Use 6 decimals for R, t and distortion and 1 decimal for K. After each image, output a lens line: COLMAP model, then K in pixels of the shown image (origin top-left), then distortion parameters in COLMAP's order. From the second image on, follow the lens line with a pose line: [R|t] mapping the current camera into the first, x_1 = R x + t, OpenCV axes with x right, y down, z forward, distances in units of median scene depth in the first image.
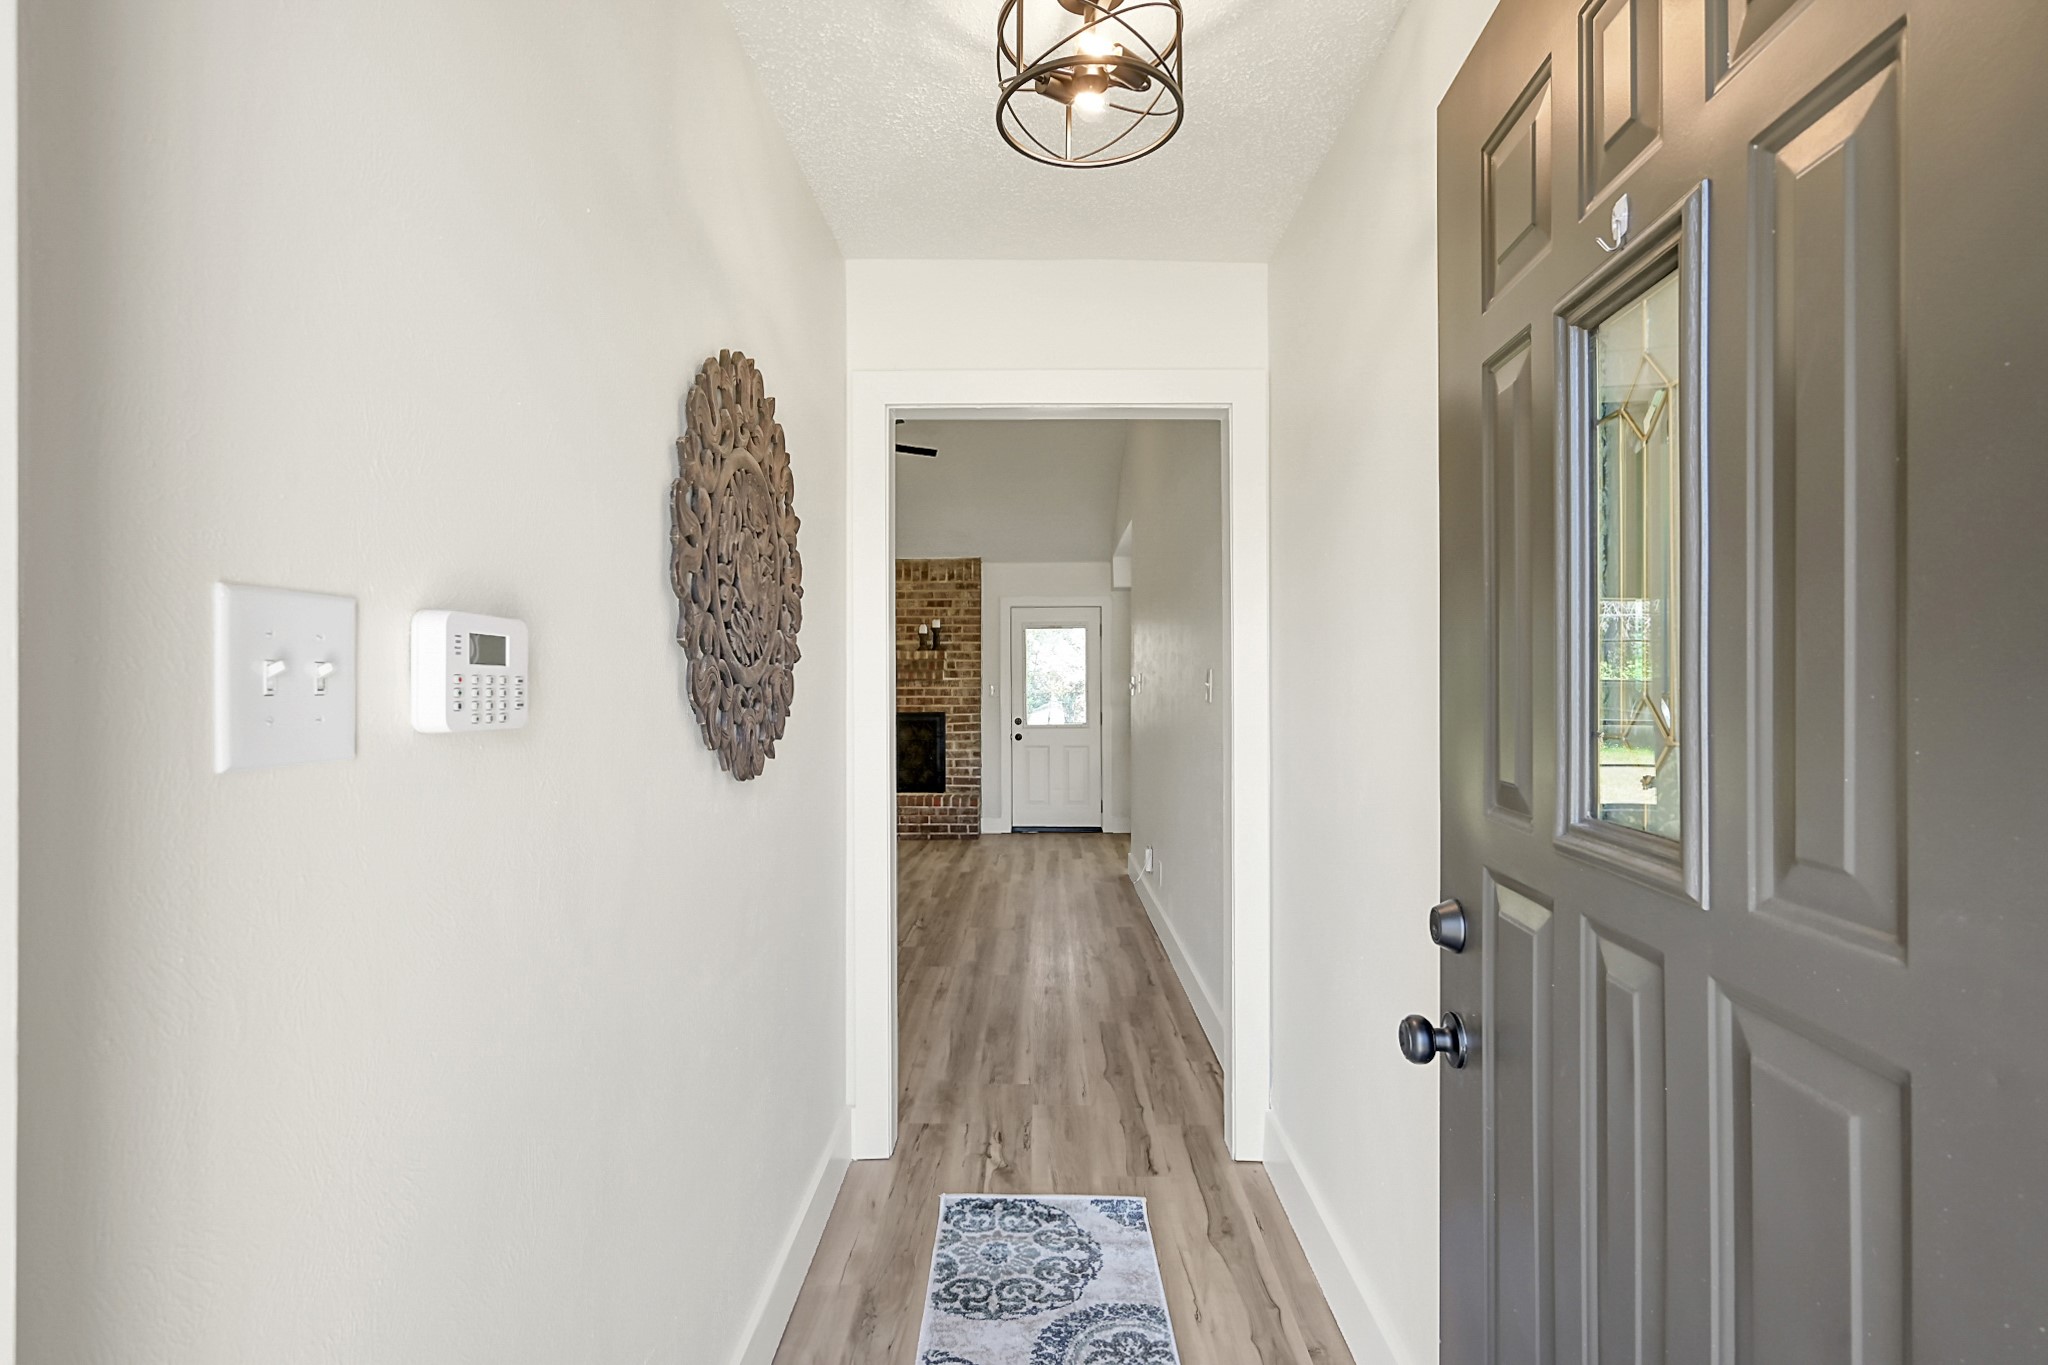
lens RADIAL K [[1005.6, 0, 1038.1], [0, 1005.6, 685.6], [0, 0, 1]] dist [0.000486, 0.000593]
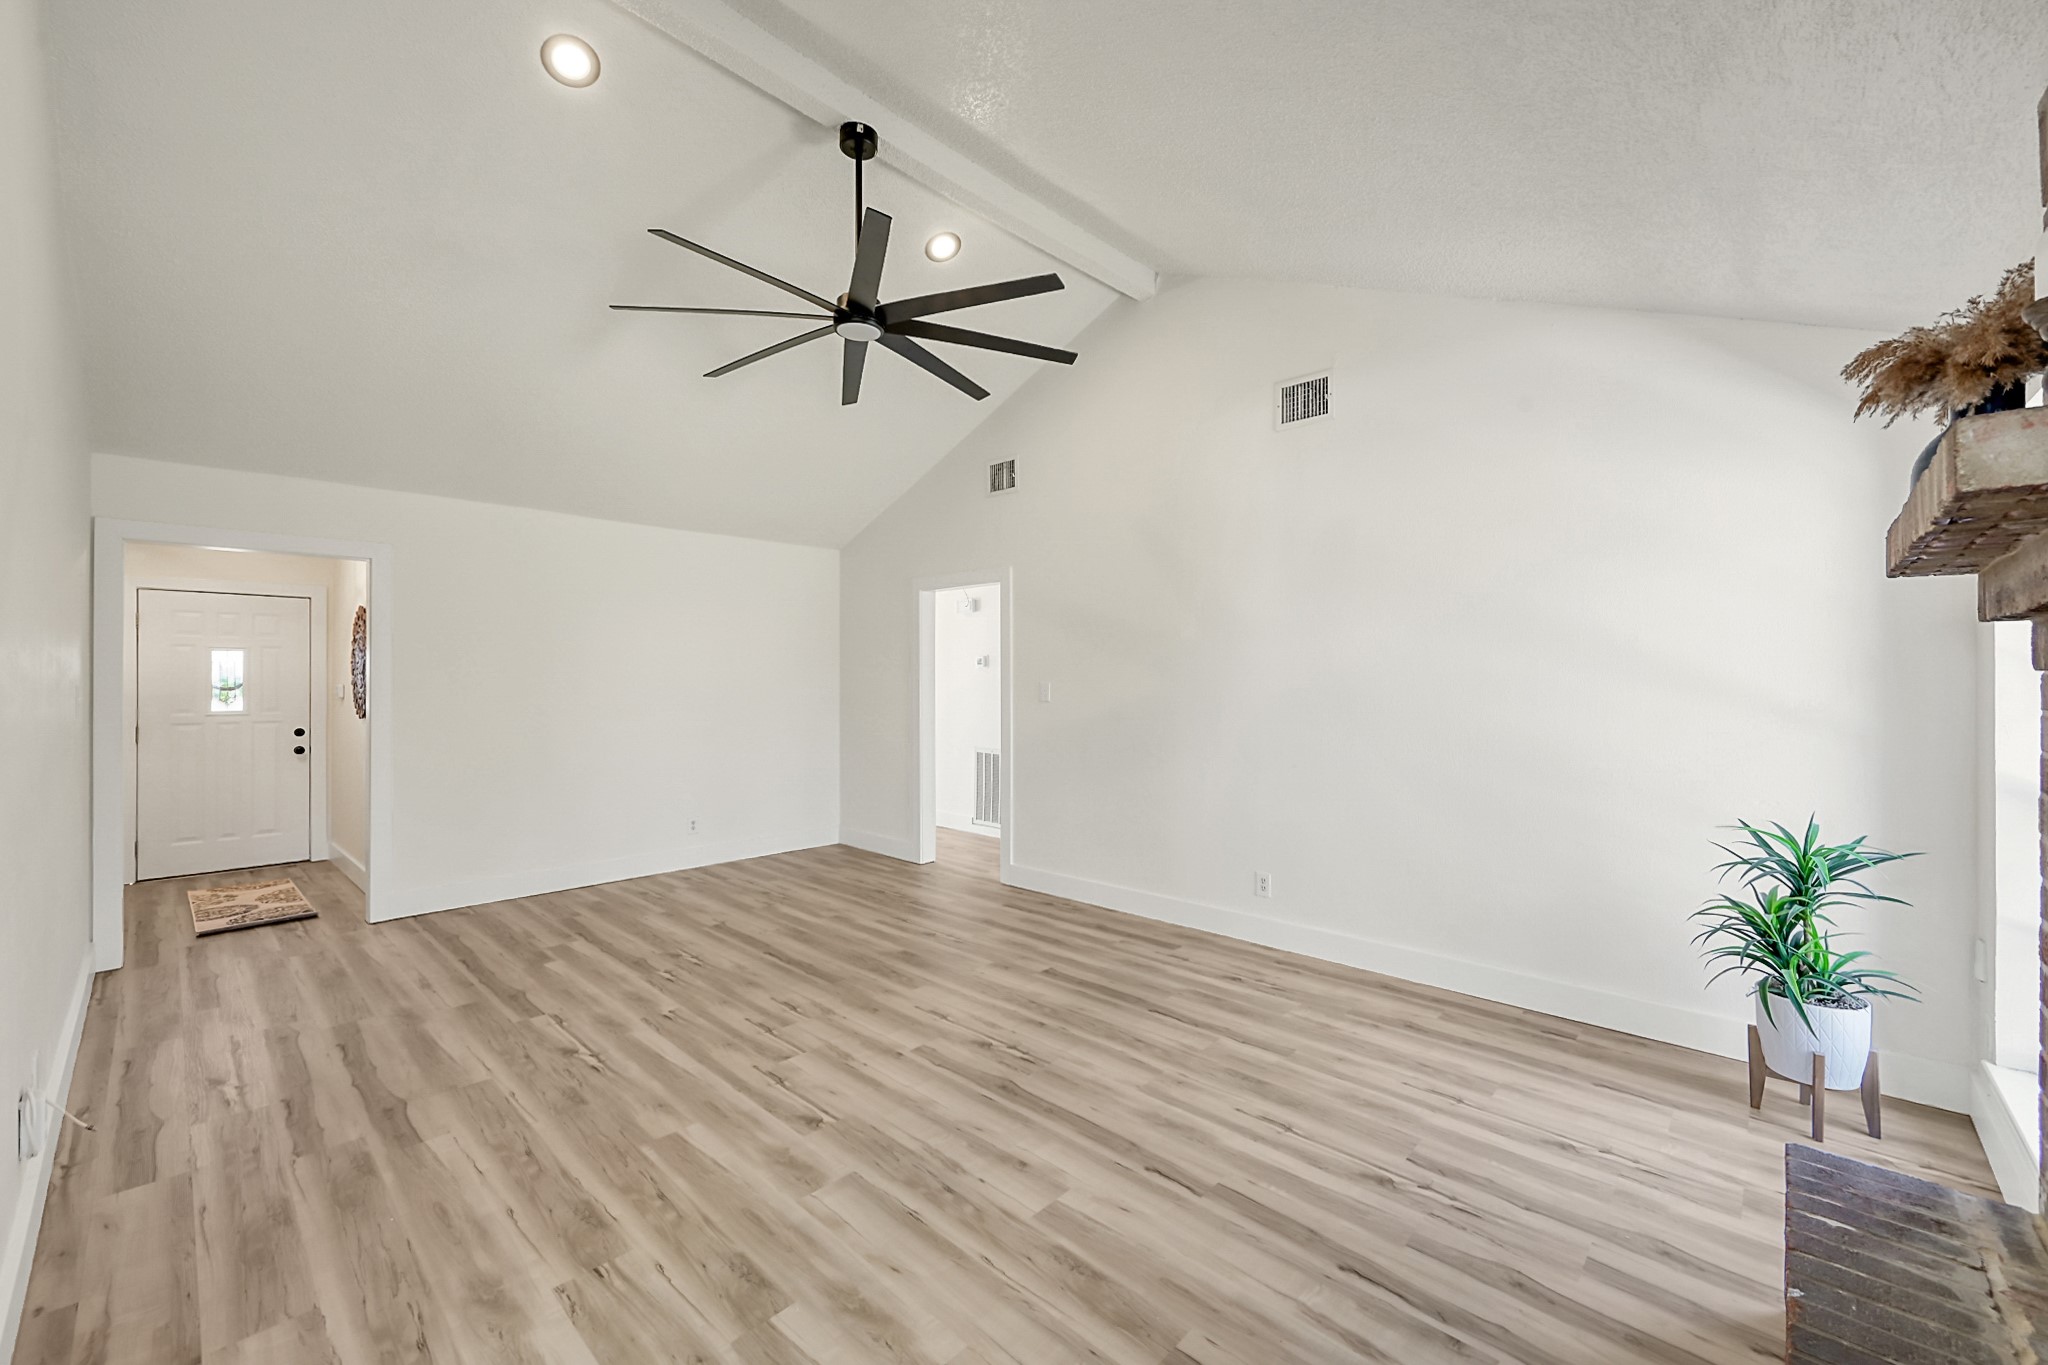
lens RADIAL K [[817.8, 0, 1024.0], [0, 817.8, 688.1], [0, 0, 1]] dist [0.003062, -0.000713]
pose [[-0.686386, 0.008175, -0.727192, 0.045104], [0.005558, 0.999967, 0.005995, -0.005470], [0.727216, 0.000074, -0.686408, 0.958670]]
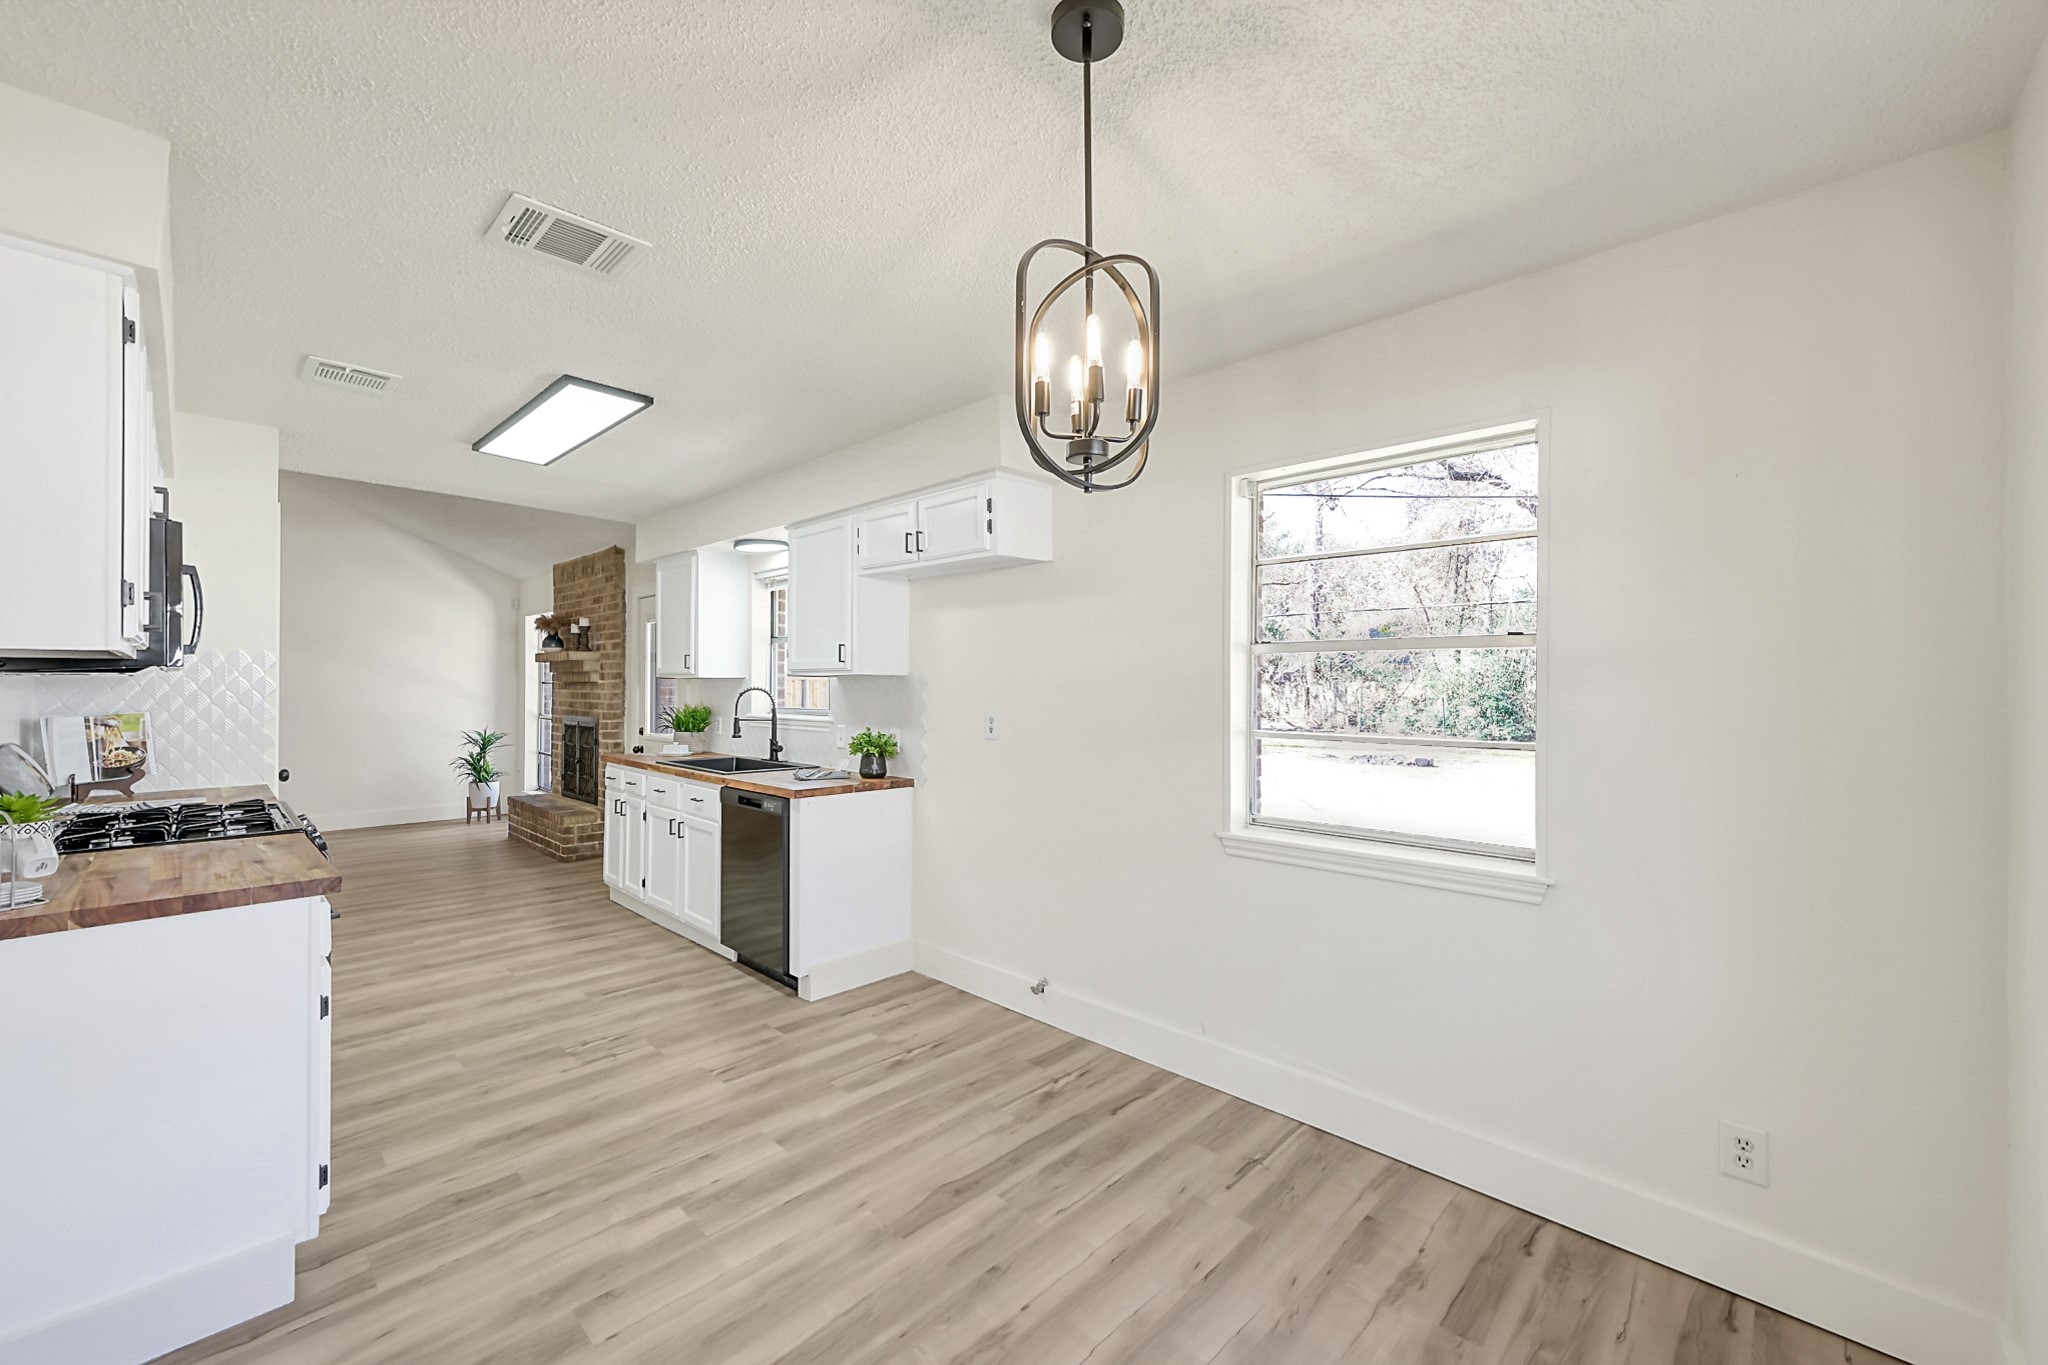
lens RADIAL K [[817.8, 0, 1005.2], [0, 817.8, 662.2], [0, 0, 1]] dist [0.003062, -0.000713]
pose [[0.711835, -0.020374, -0.702051, 0.678702], [0.000673, 0.999598, -0.028327, -0.003214], [0.702347, 0.019691, 0.711563, 0.729777]]
